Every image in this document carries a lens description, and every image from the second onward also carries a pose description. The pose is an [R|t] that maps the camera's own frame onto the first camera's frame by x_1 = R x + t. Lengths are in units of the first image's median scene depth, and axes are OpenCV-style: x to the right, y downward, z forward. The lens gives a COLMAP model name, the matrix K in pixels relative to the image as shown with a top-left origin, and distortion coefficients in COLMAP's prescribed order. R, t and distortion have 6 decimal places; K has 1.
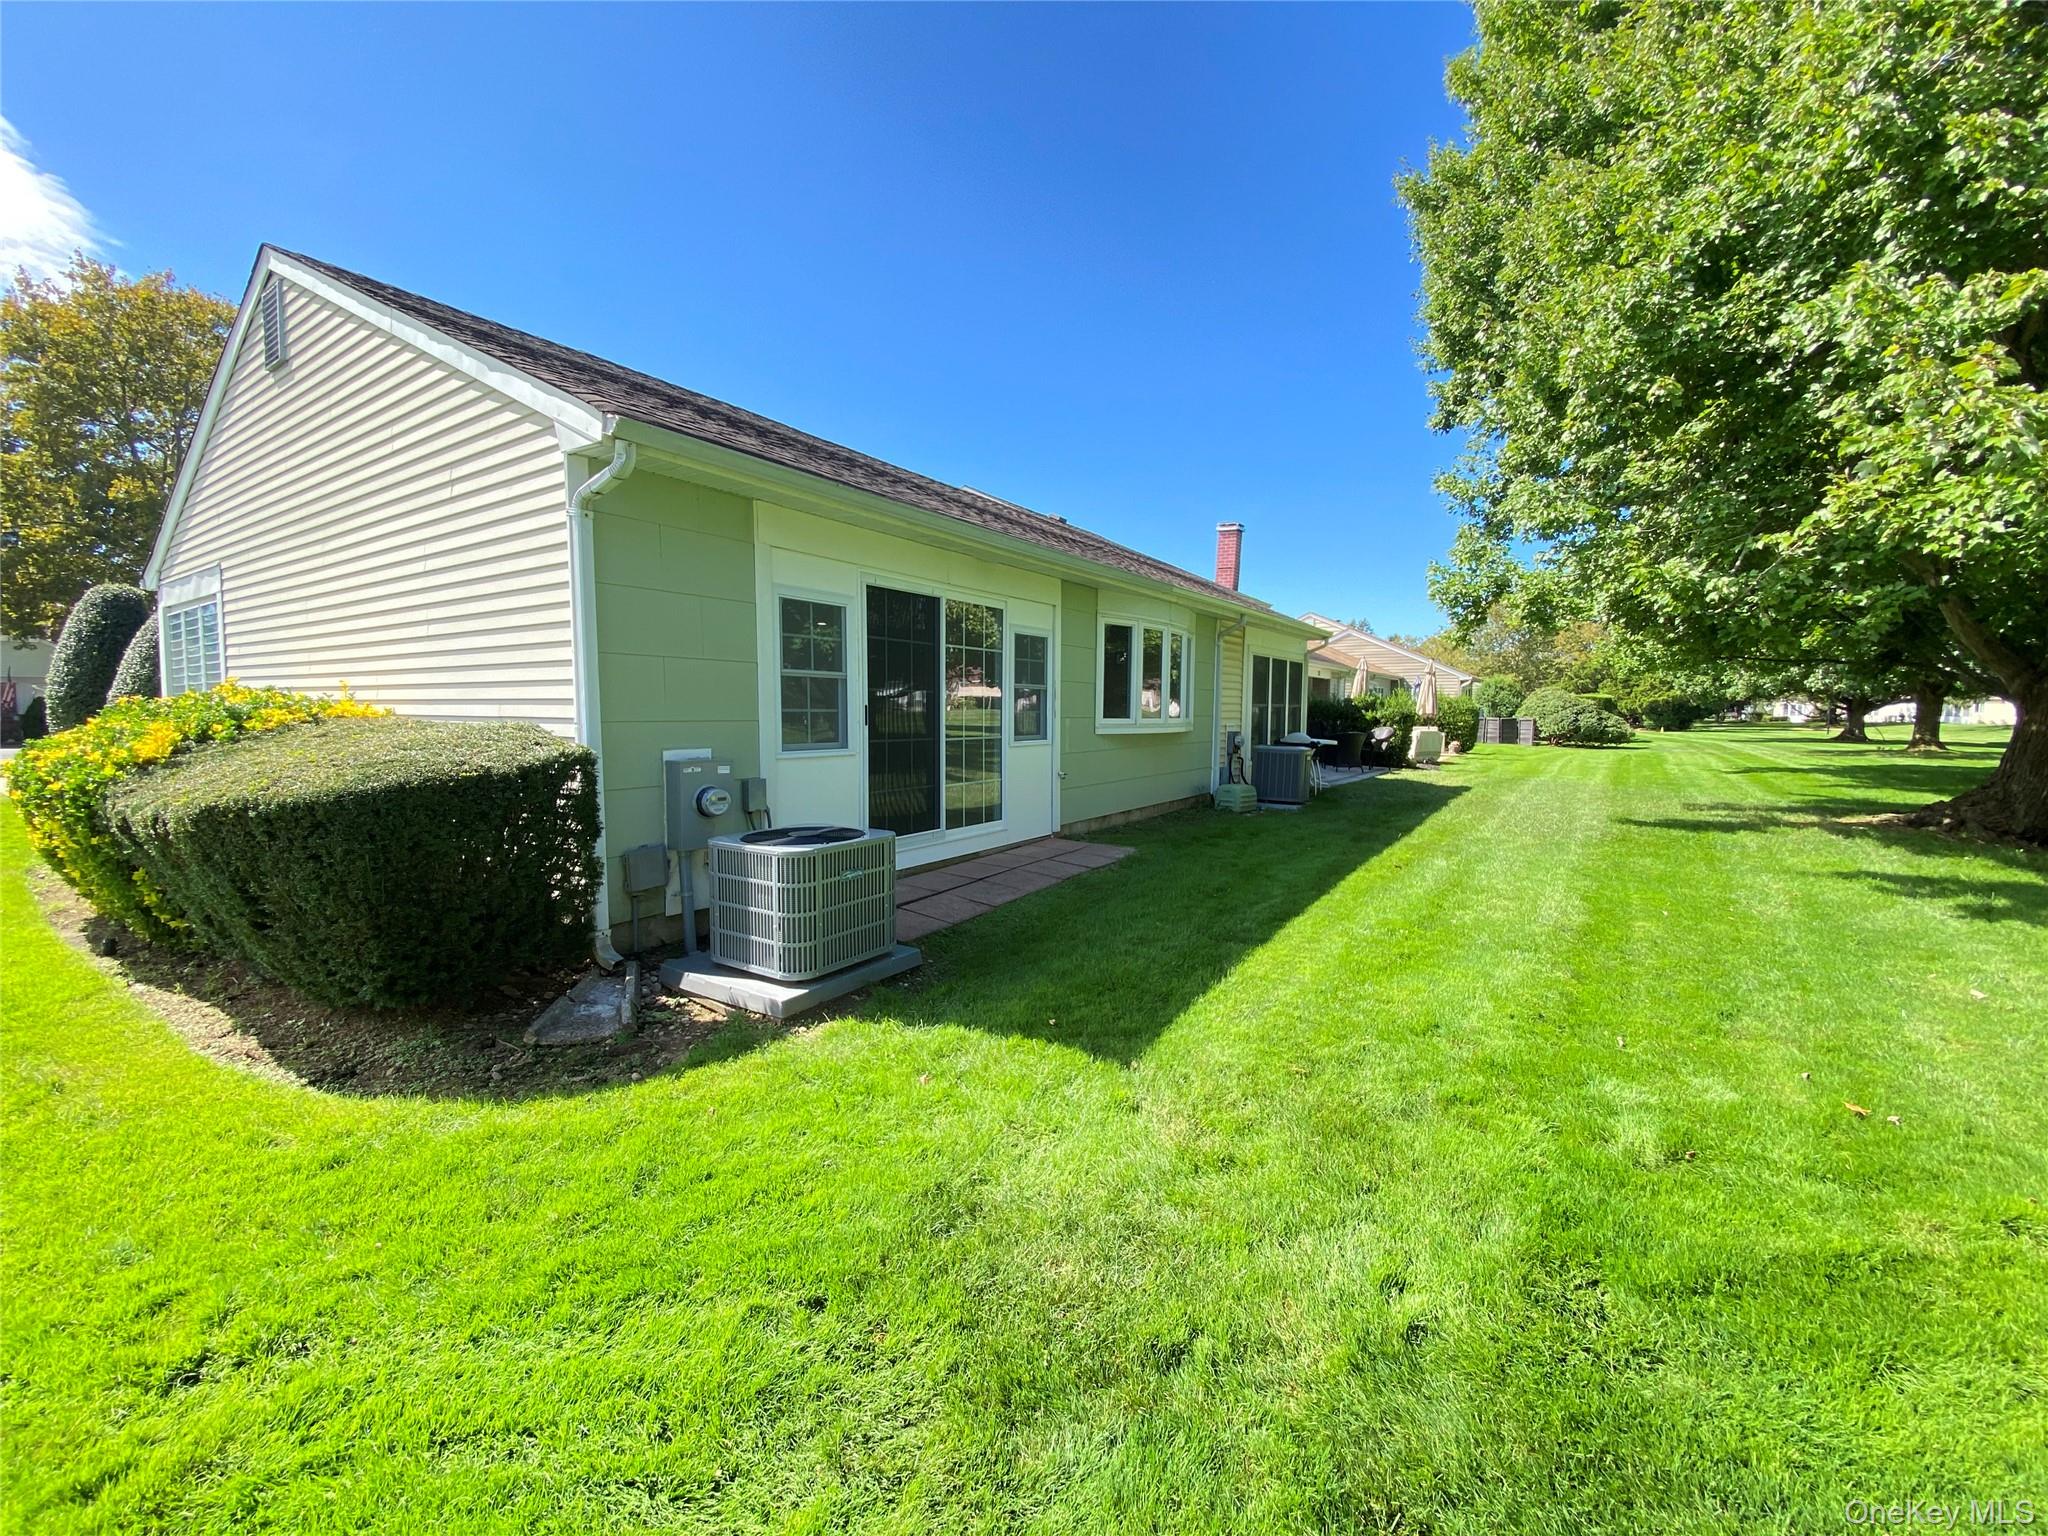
lens RADIAL K [[819.7, 0, 1024.0], [0, 819.7, 768.0], [0, 0, 1]] dist [0.001153, -0.019704]
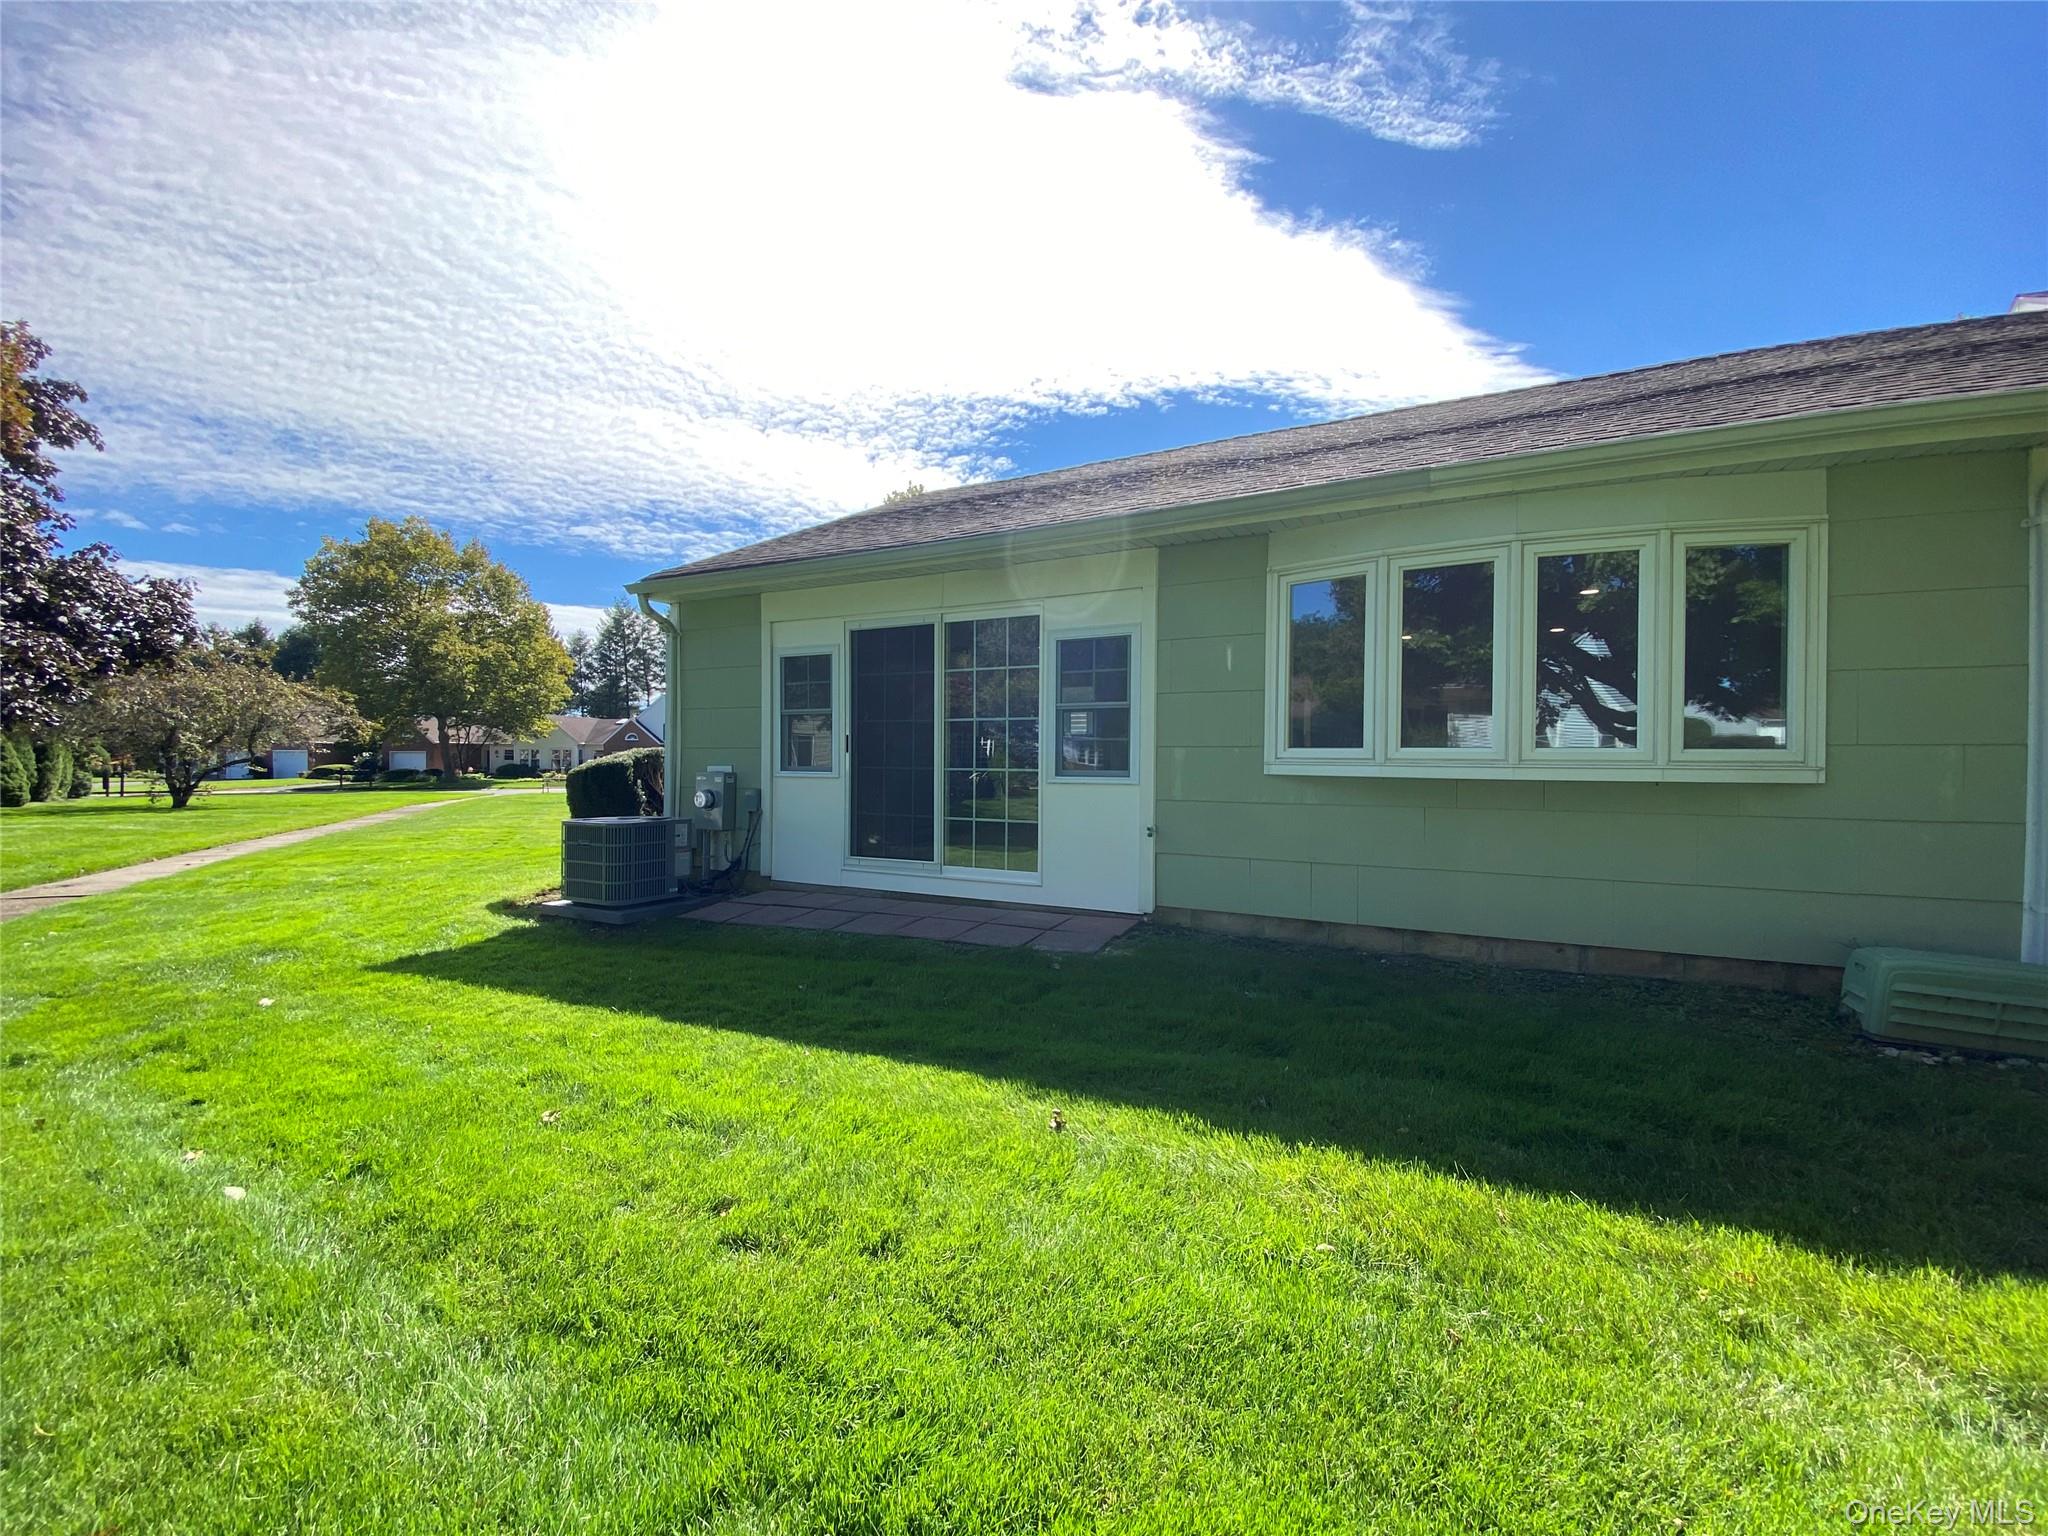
lens RADIAL K [[819.7, 0, 1024.0], [0, 819.7, 768.0], [0, 0, 1]] dist [0.001153, -0.019704]
pose [[0.119450, 0.006220, -0.992821, 0.884596], [-0.075473, 0.997144, -0.002833, -0.041916], [0.989967, 0.075269, 0.119578, 1.010042]]
